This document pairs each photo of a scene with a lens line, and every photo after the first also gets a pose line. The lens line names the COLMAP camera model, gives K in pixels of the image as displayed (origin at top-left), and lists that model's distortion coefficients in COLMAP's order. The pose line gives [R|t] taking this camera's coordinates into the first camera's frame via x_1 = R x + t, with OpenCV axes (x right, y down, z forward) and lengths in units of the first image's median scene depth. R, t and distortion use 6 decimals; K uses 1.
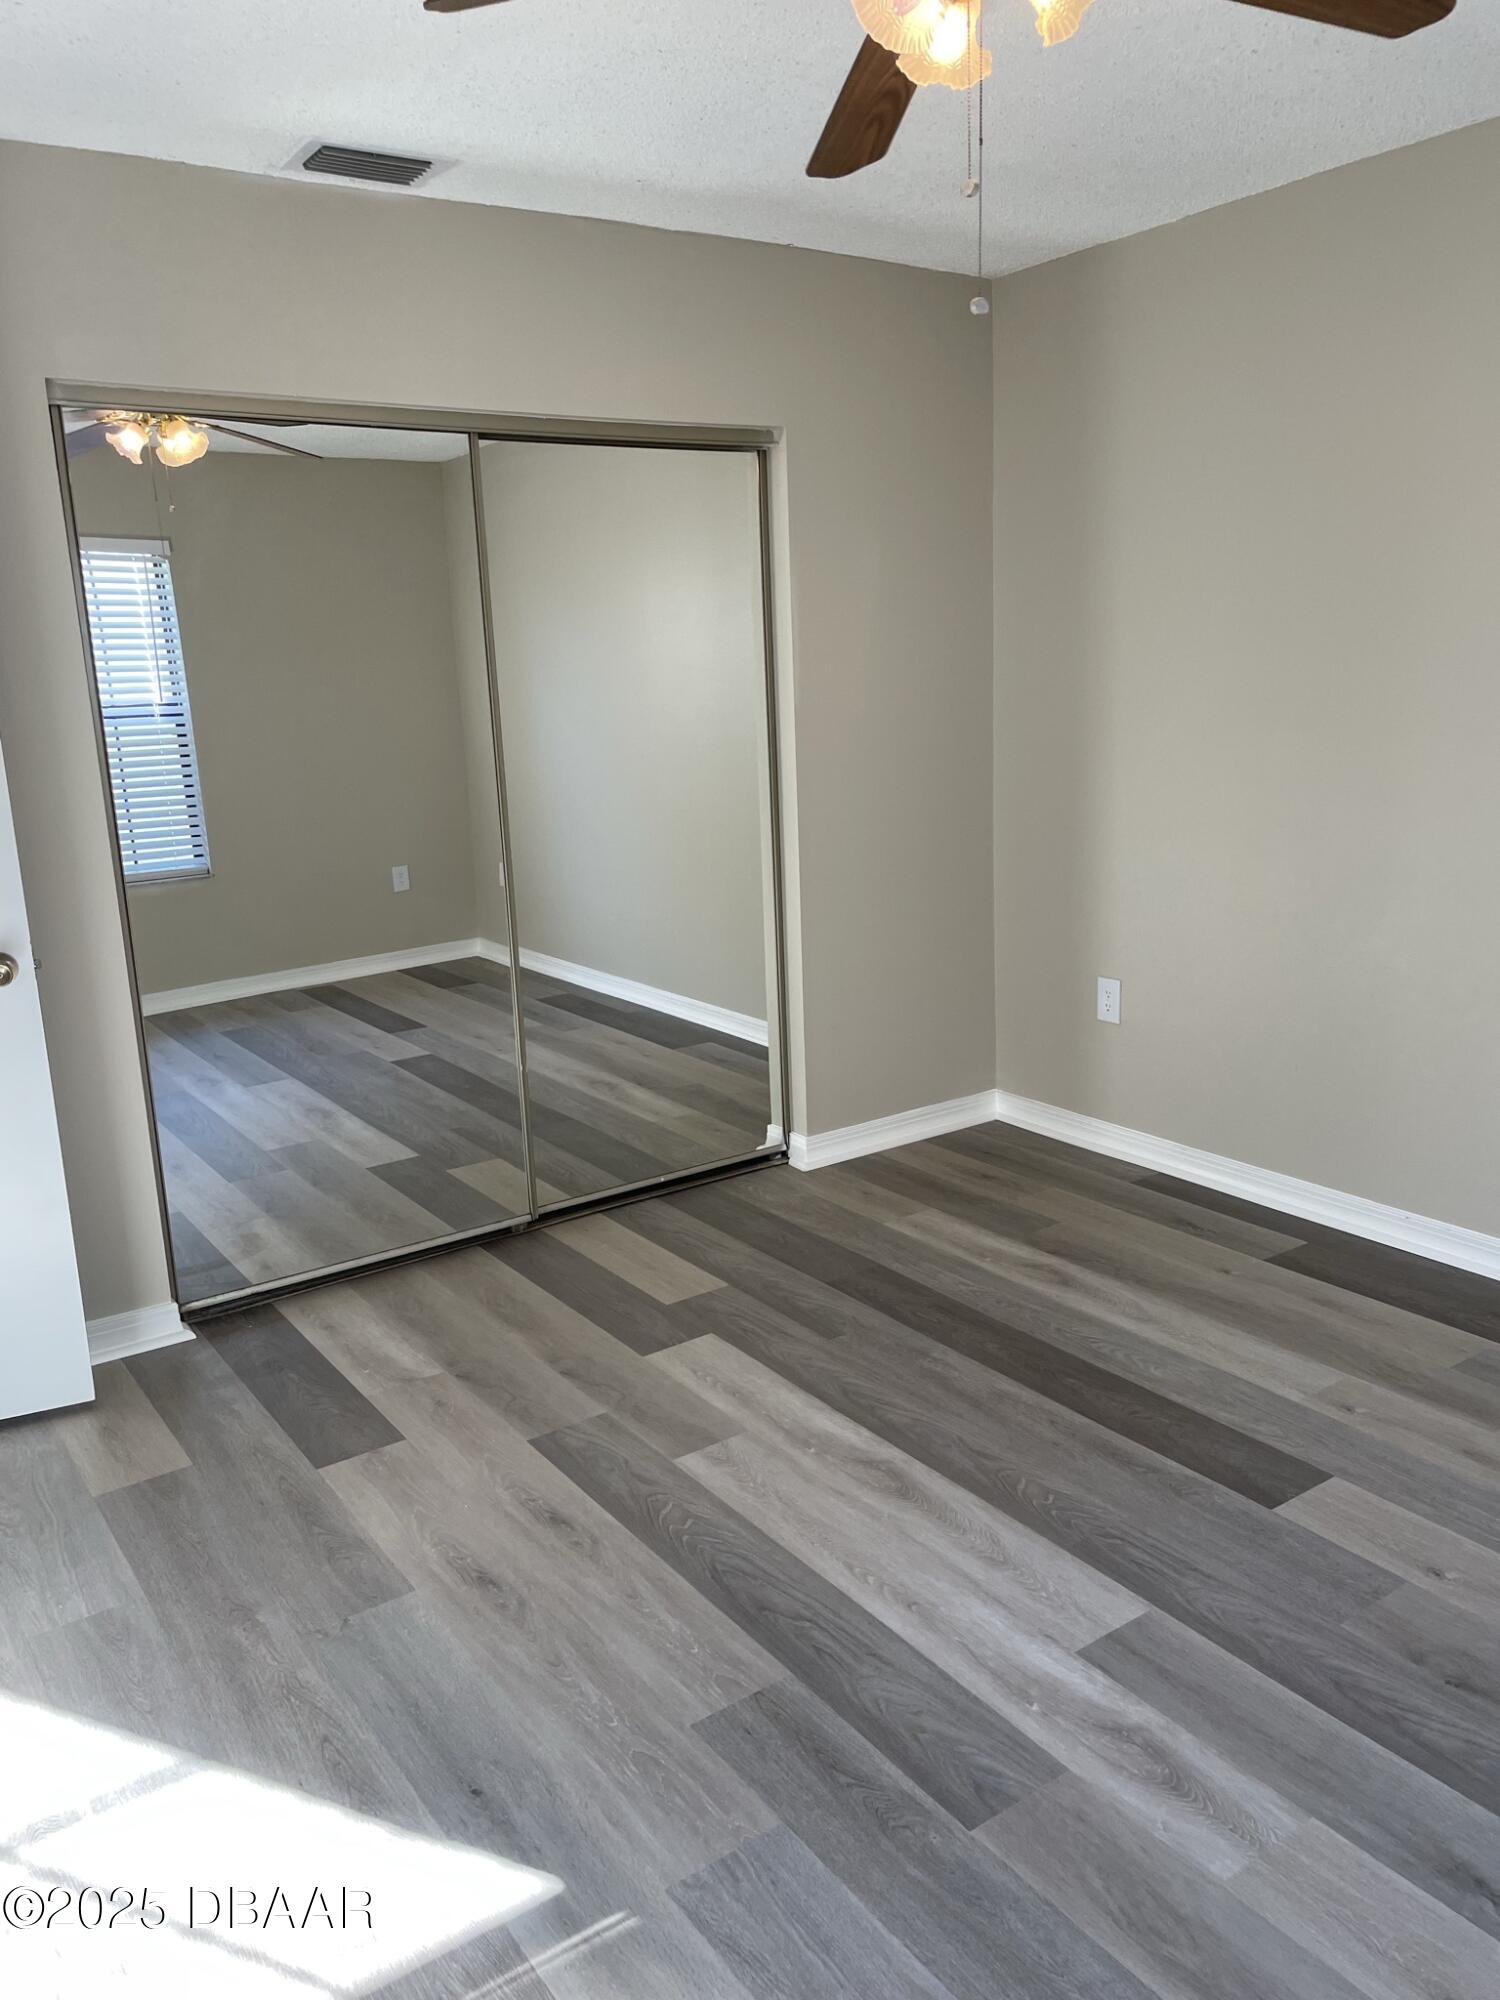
lens RADIAL K [[1496.6, 0, 735.3], [0, 1496.6, 997.2], [0, 0, 1]] dist [0.039329, -0.038051]
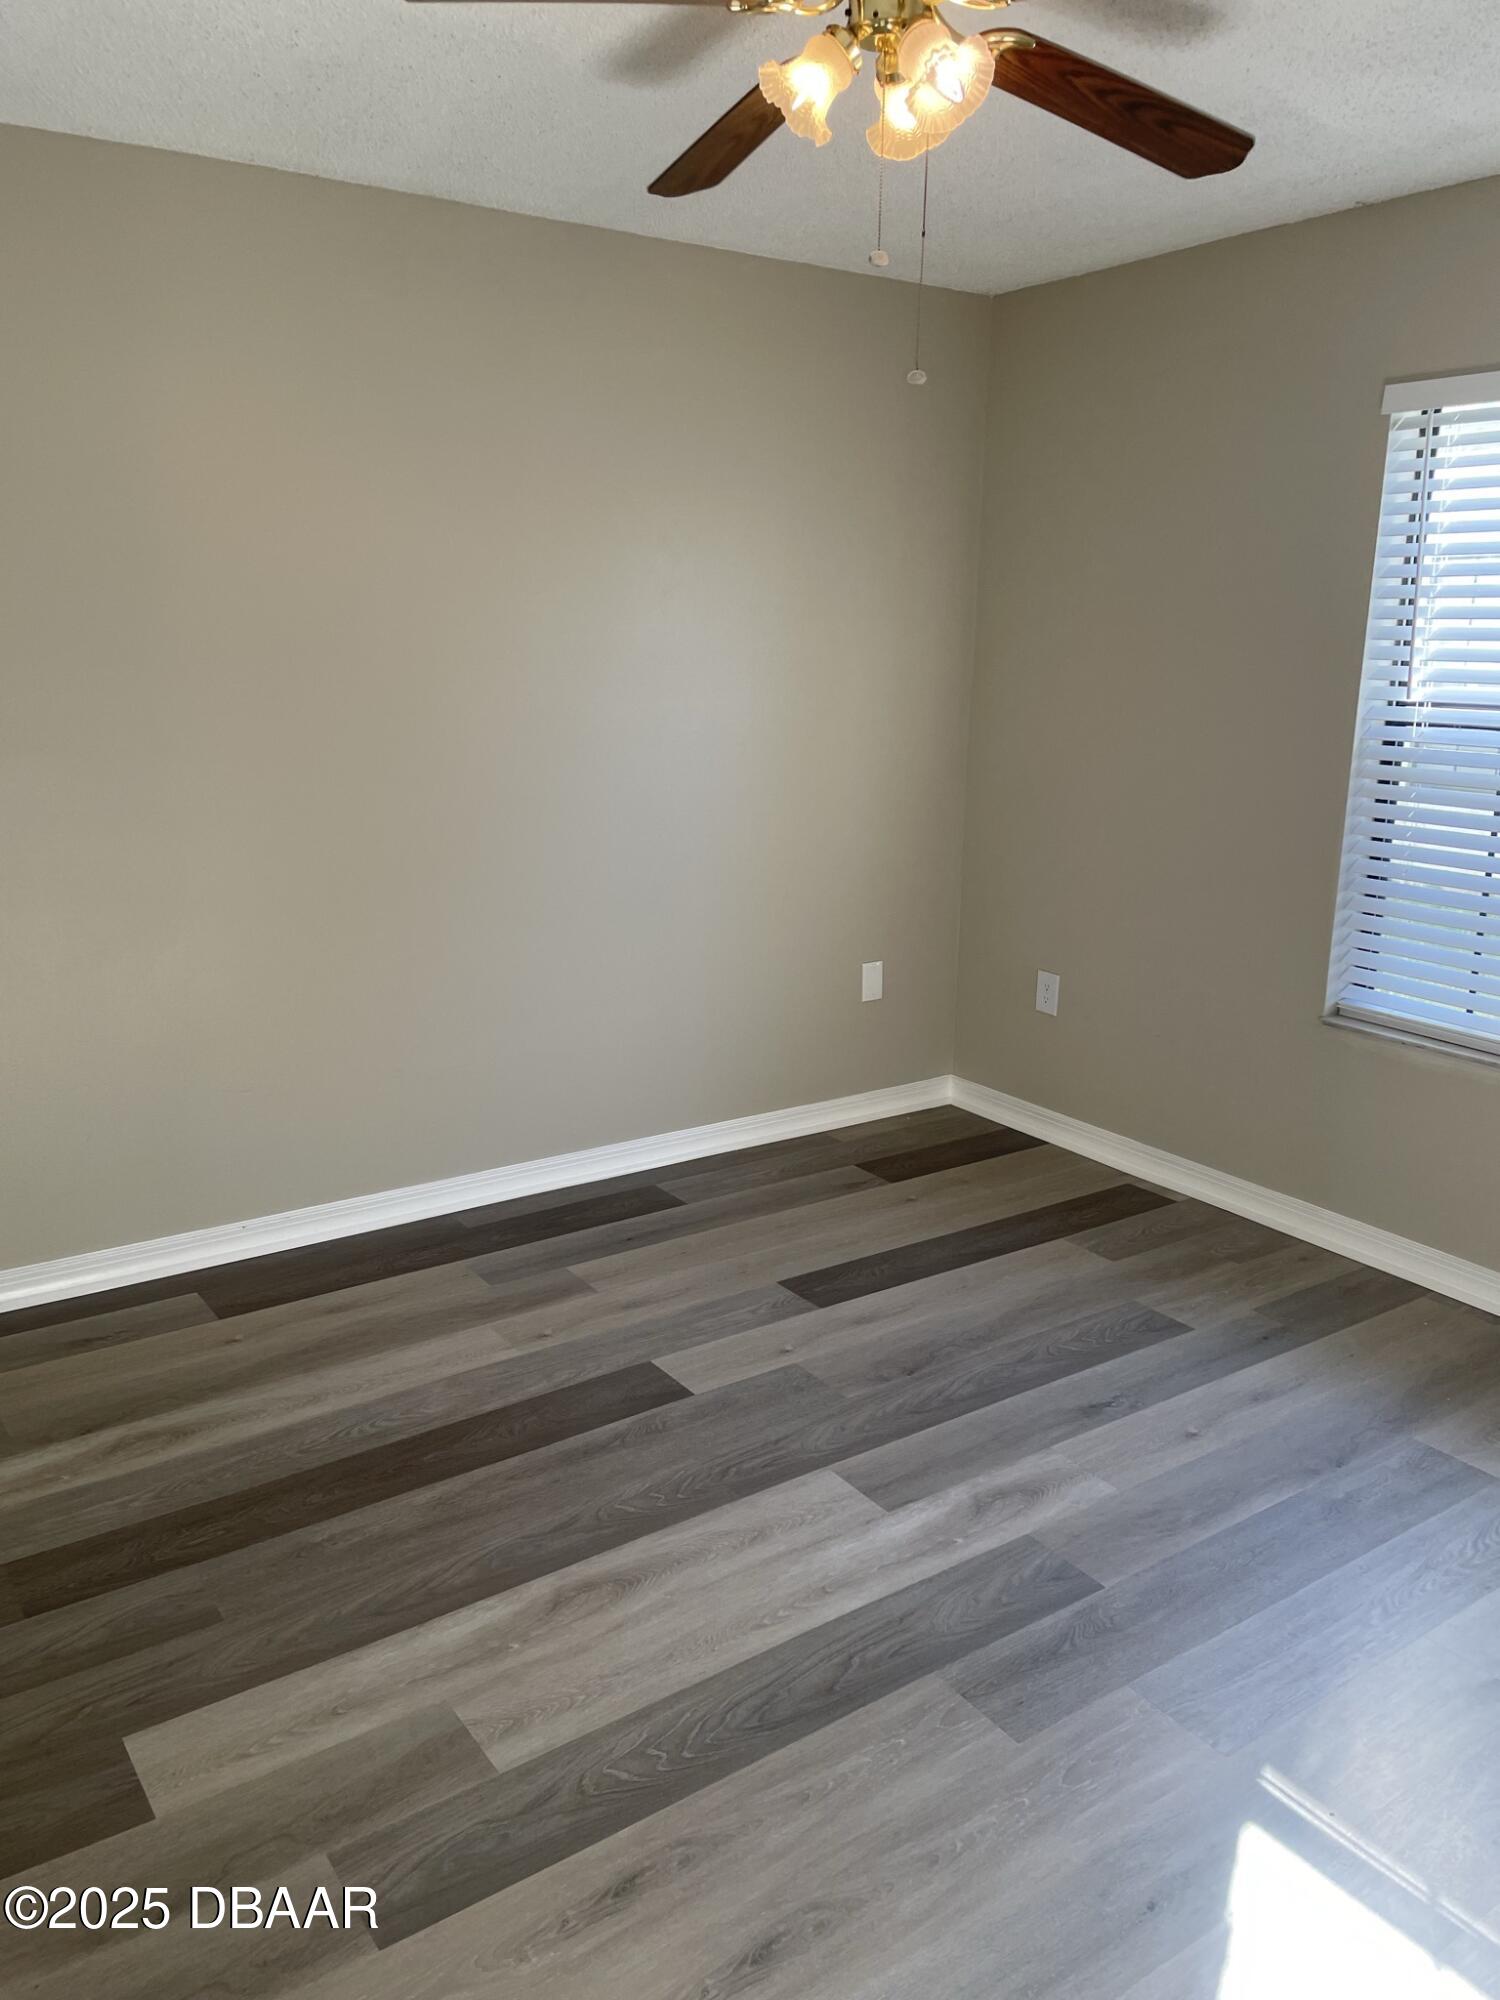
lens RADIAL K [[1496.6, 0, 747.4], [0, 1496.6, 1003.9], [0, 0, 1]] dist [0.039329, -0.038051]
pose [[0.003202, -0.208701, 0.977974, -0.719640], [0.211282, 0.956042, 0.203329, -0.184918], [-0.977420, 0.205977, 0.047156, 0.806084]]
